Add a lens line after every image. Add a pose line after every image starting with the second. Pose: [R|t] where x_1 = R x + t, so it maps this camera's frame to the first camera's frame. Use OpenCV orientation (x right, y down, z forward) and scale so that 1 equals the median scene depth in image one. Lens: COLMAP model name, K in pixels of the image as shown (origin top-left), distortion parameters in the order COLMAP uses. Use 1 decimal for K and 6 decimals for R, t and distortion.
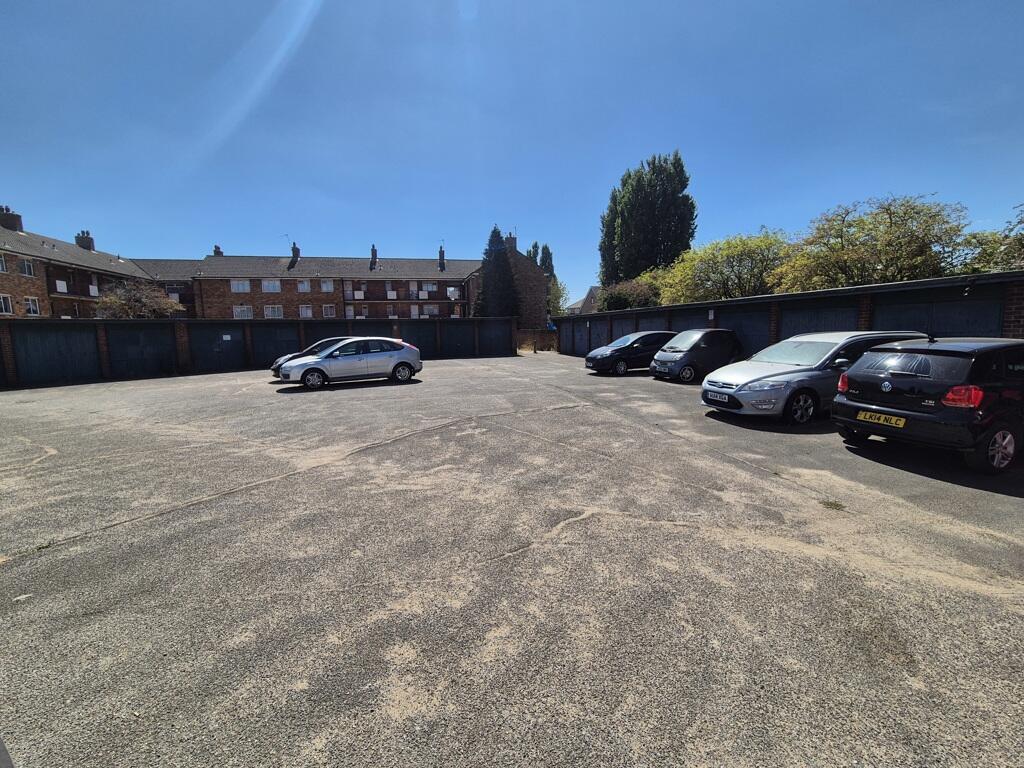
lens RADIAL K [[411.8, 0, 512.0], [0, 411.8, 384.0], [0, 0, 1]] dist [-0.000557, 0.000062]
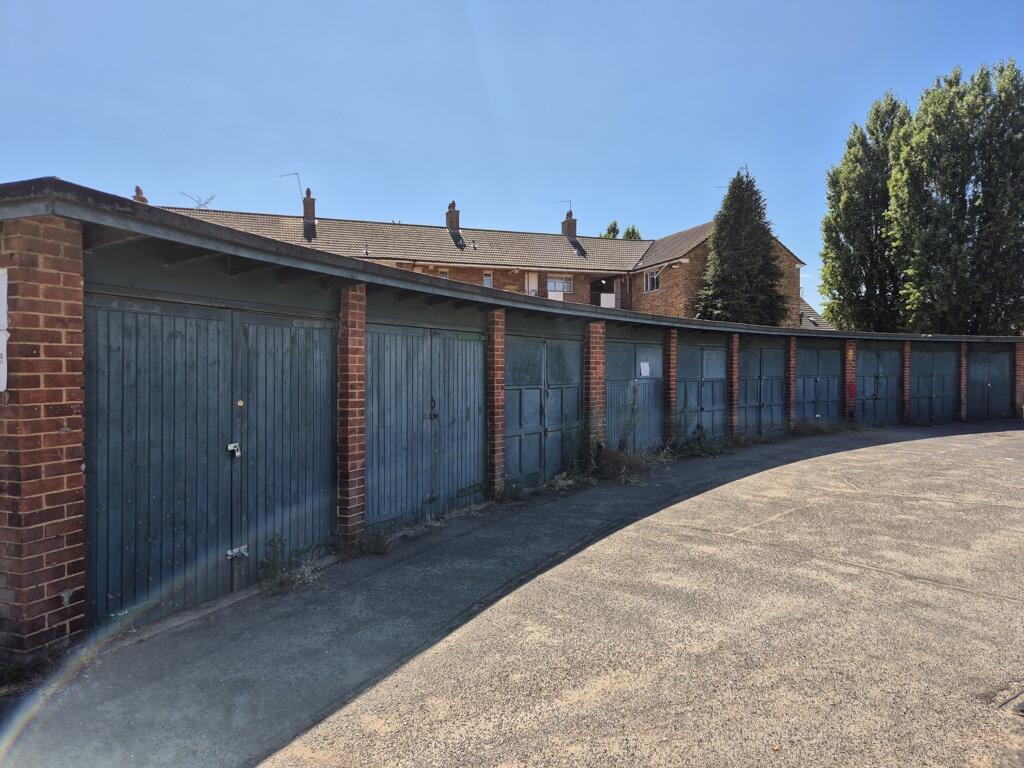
lens RADIAL K [[675.7, 0, 512.0], [0, 675.7, 384.0], [0, 0, 1]] dist [0.073625, -0.054508]
pose [[0.995374, 0.014261, 0.095016, -0.376785], [-0.003396, 0.993528, -0.113539, -0.015100], [-0.096021, 0.112691, 0.988980, 0.192832]]
